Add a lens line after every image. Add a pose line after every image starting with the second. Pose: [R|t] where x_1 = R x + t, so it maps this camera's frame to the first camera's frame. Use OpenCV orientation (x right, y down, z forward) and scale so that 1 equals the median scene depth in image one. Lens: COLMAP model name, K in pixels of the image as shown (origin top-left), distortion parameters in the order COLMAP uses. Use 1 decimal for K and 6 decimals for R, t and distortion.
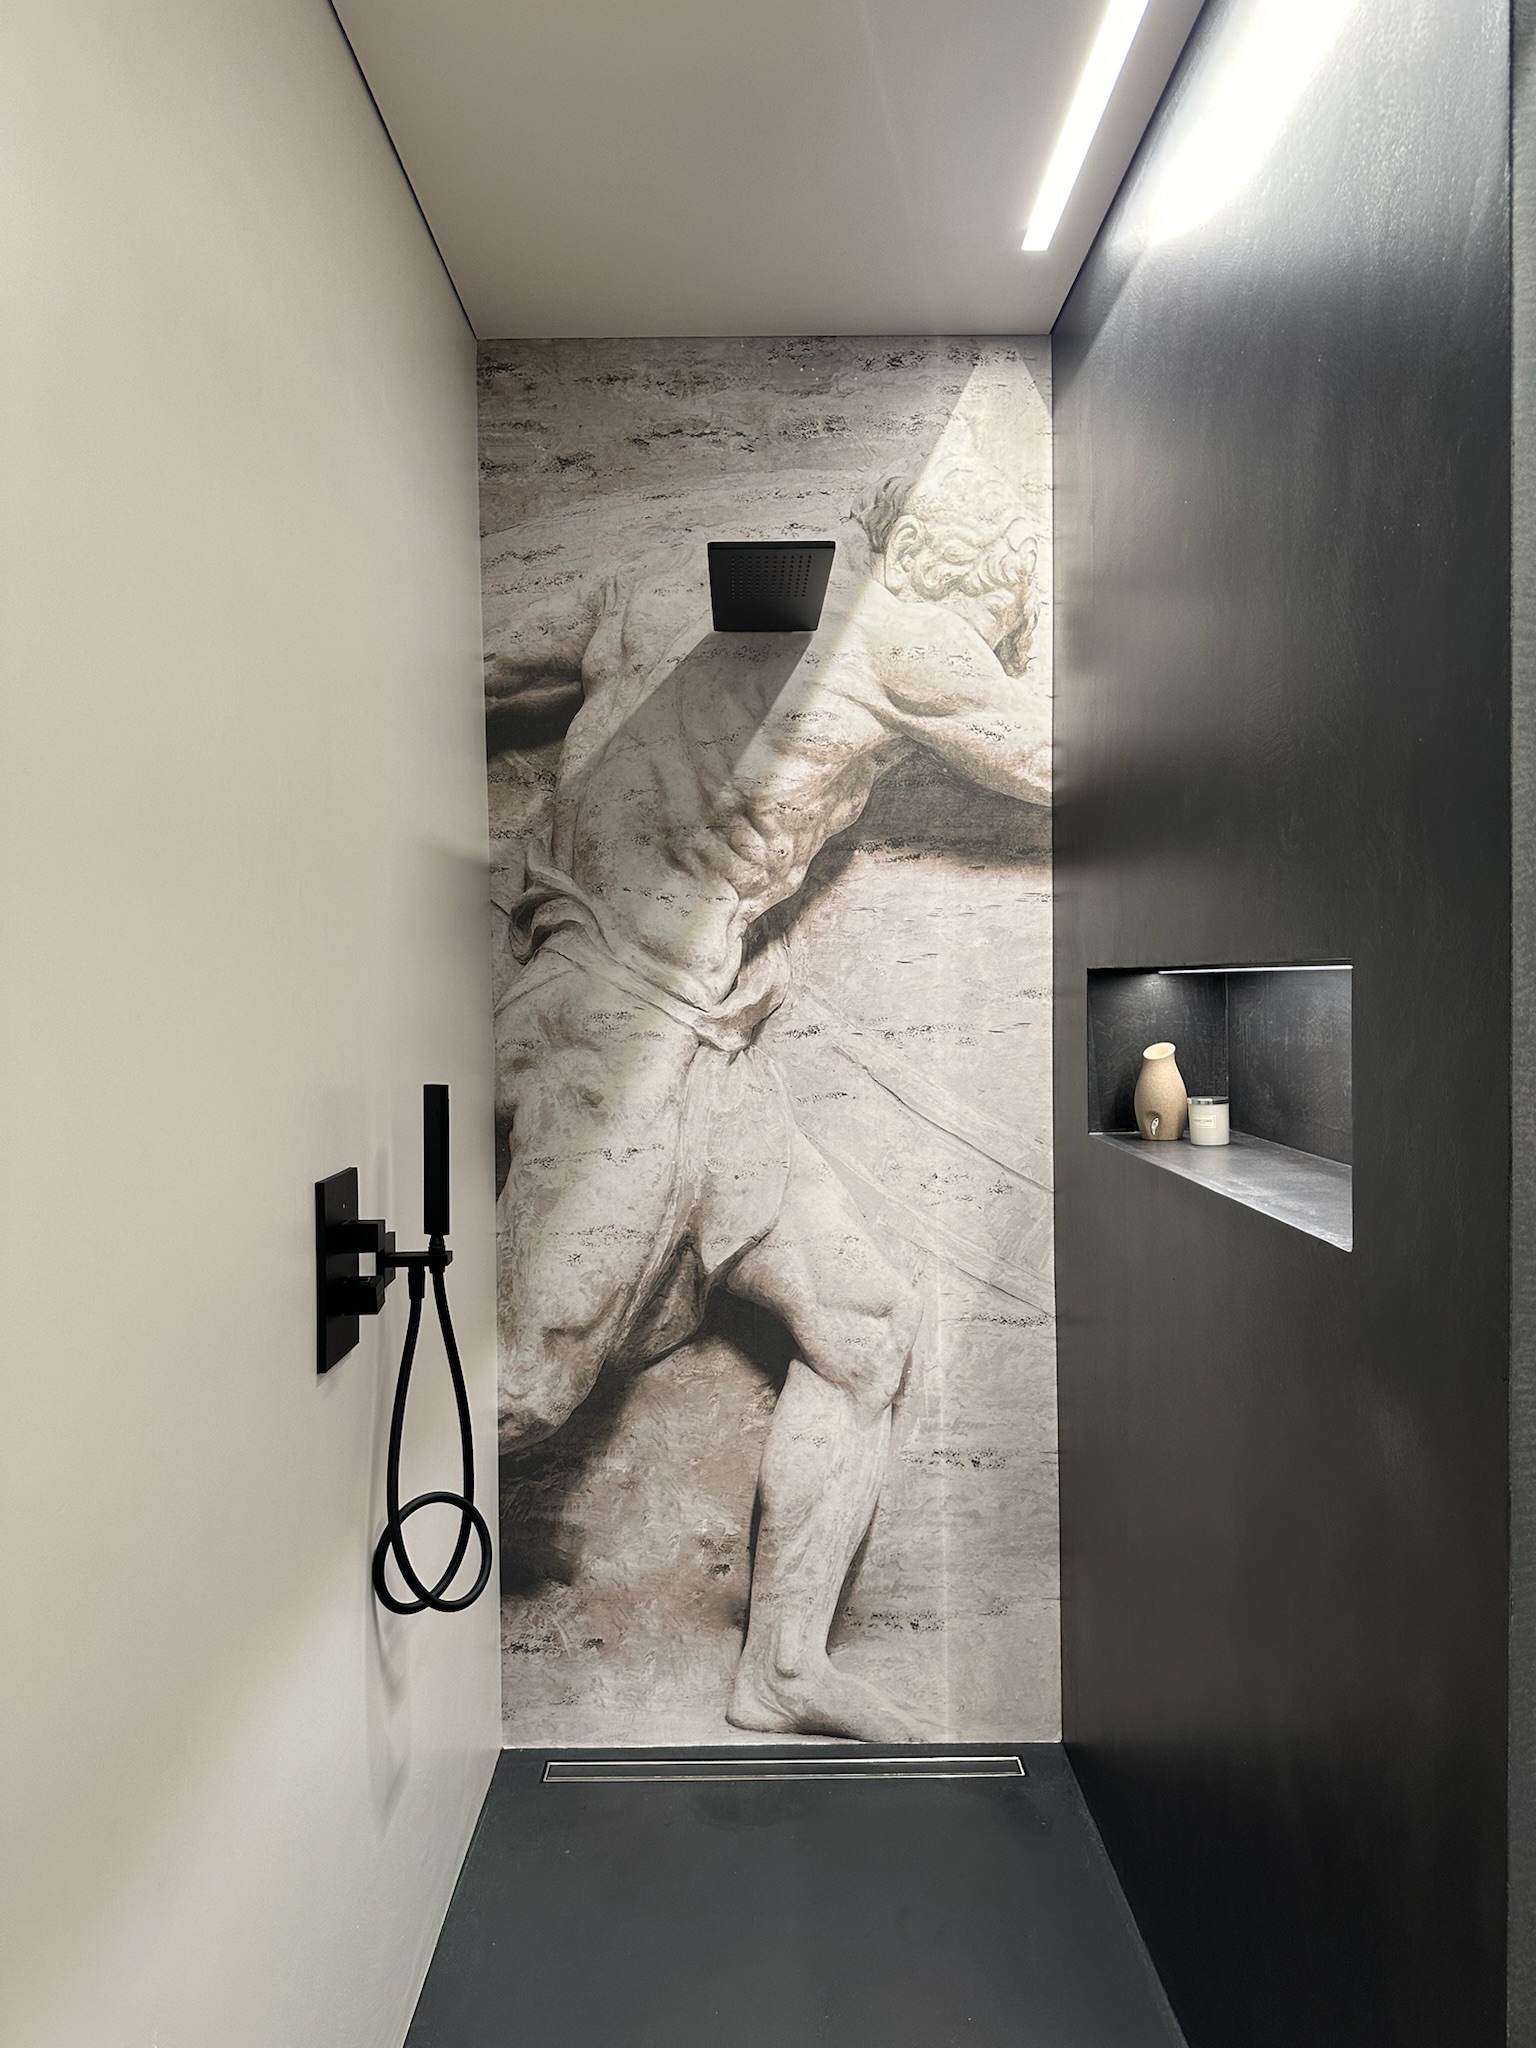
lens RADIAL K [[1416.4, 0, 763.5], [0, 1416.4, 1025.2], [0, 0, 1]] dist [0.155357, -0.309392]
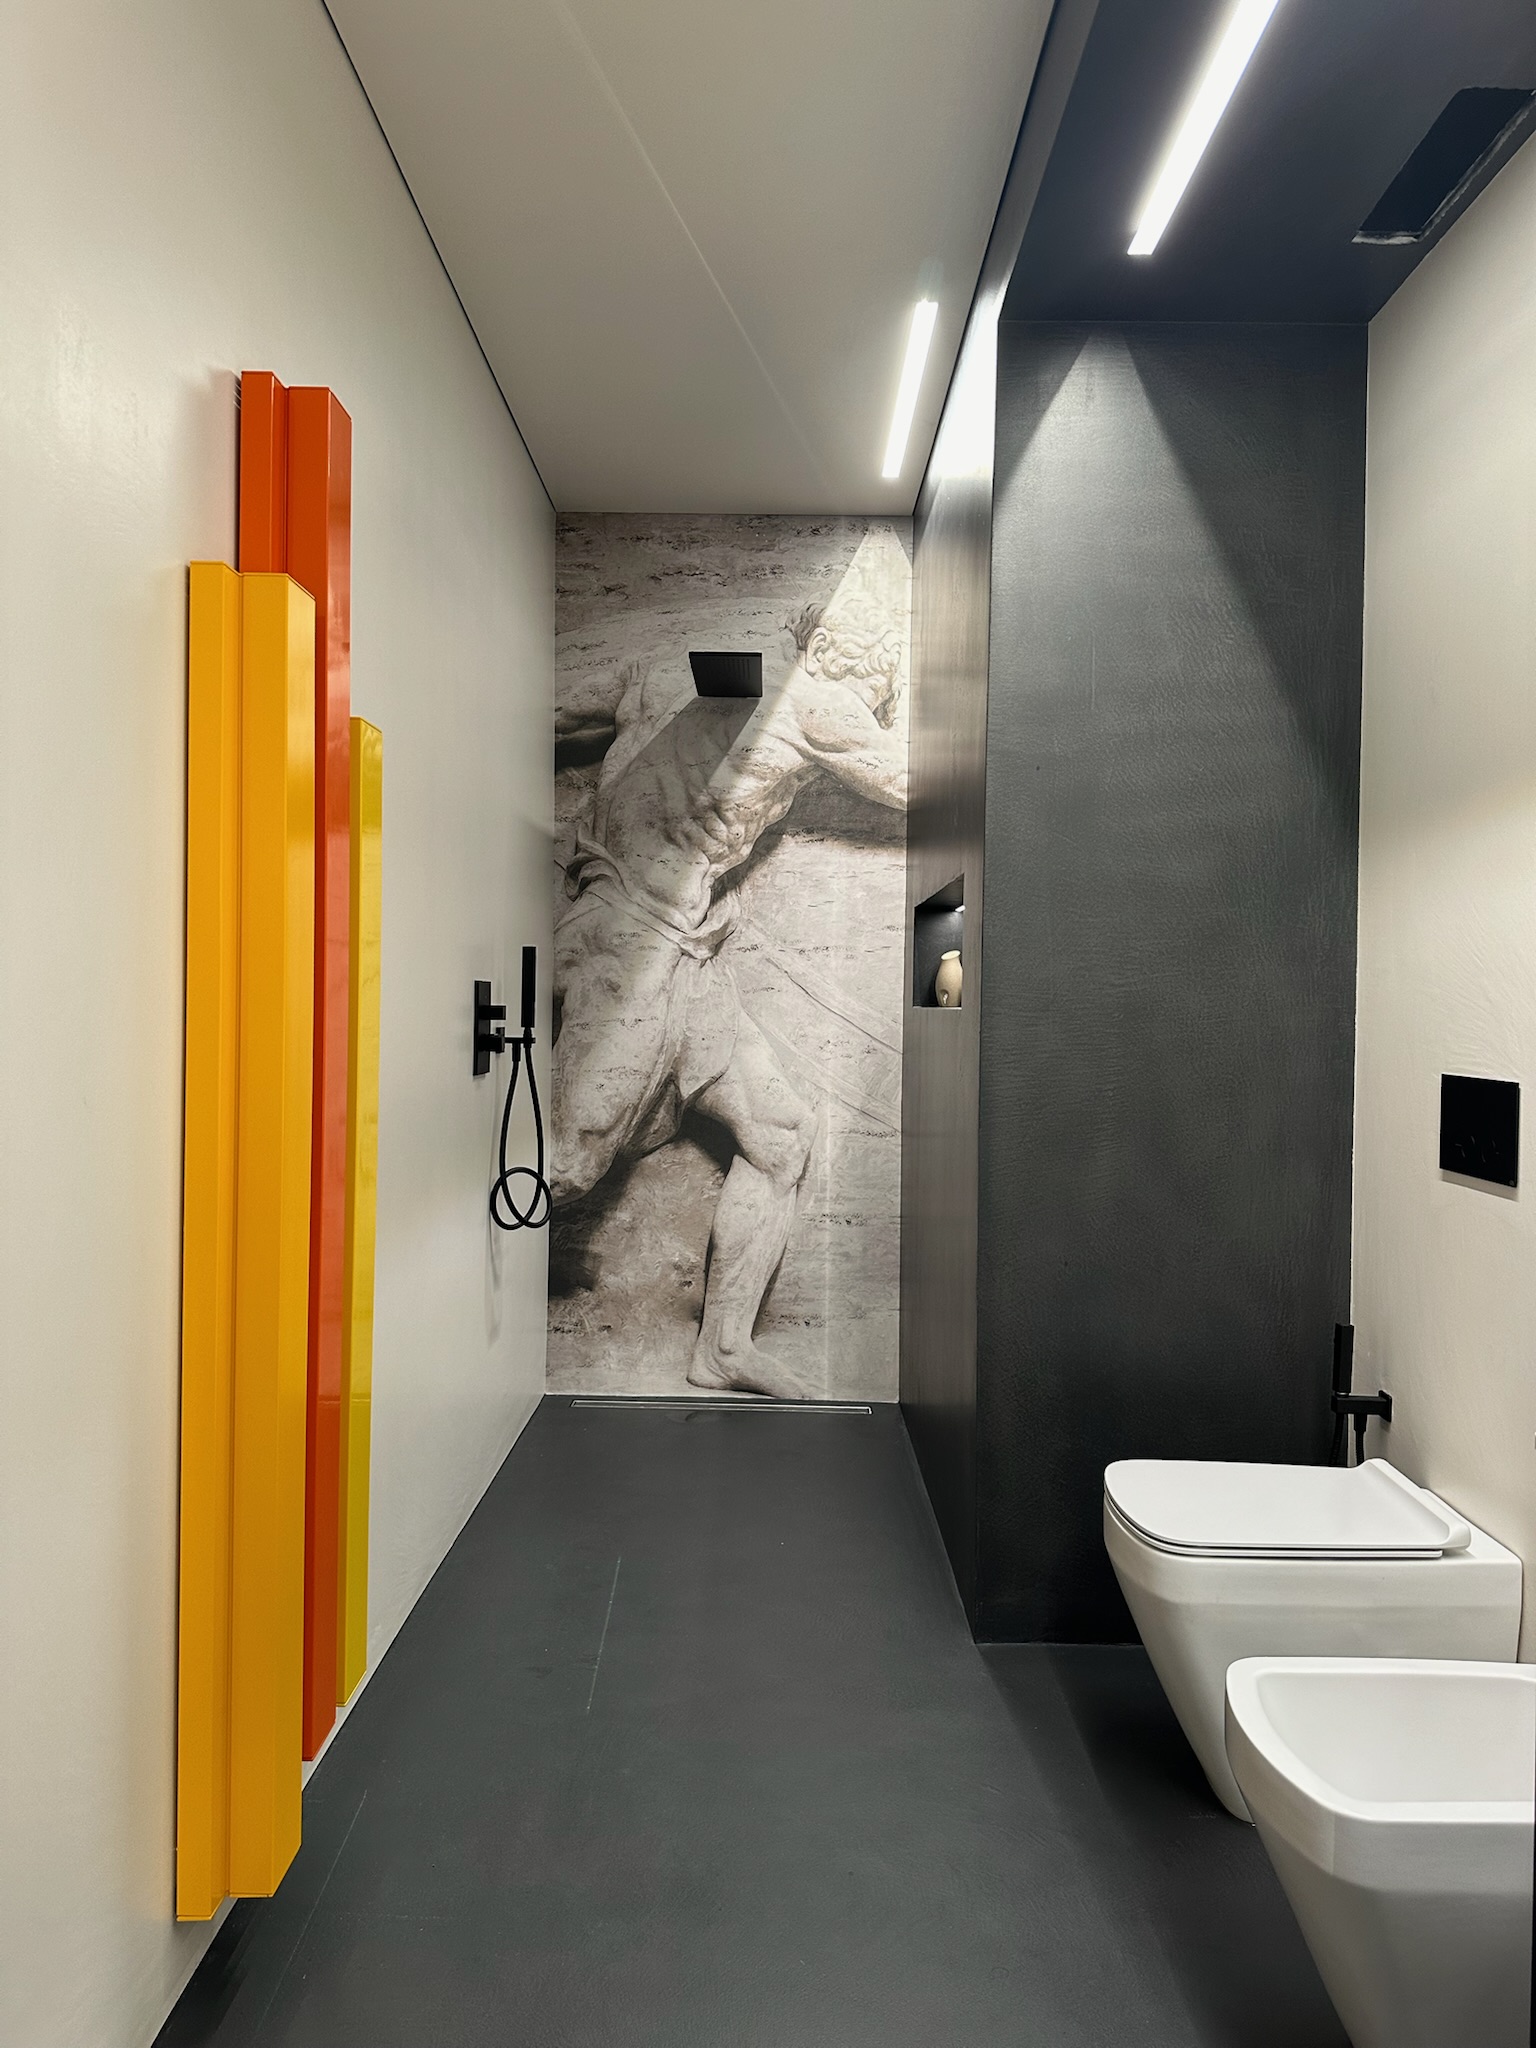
lens RADIAL K [[1416.4, 0, 763.5], [0, 1416.4, 1025.2], [0, 0, 1]] dist [0.155357, -0.309392]
pose [[0.999459, 0.027783, -0.017625, 0.076035], [-0.028093, 0.999450, -0.017594, 0.118067], [0.017127, 0.018079, 0.999690, -0.584143]]
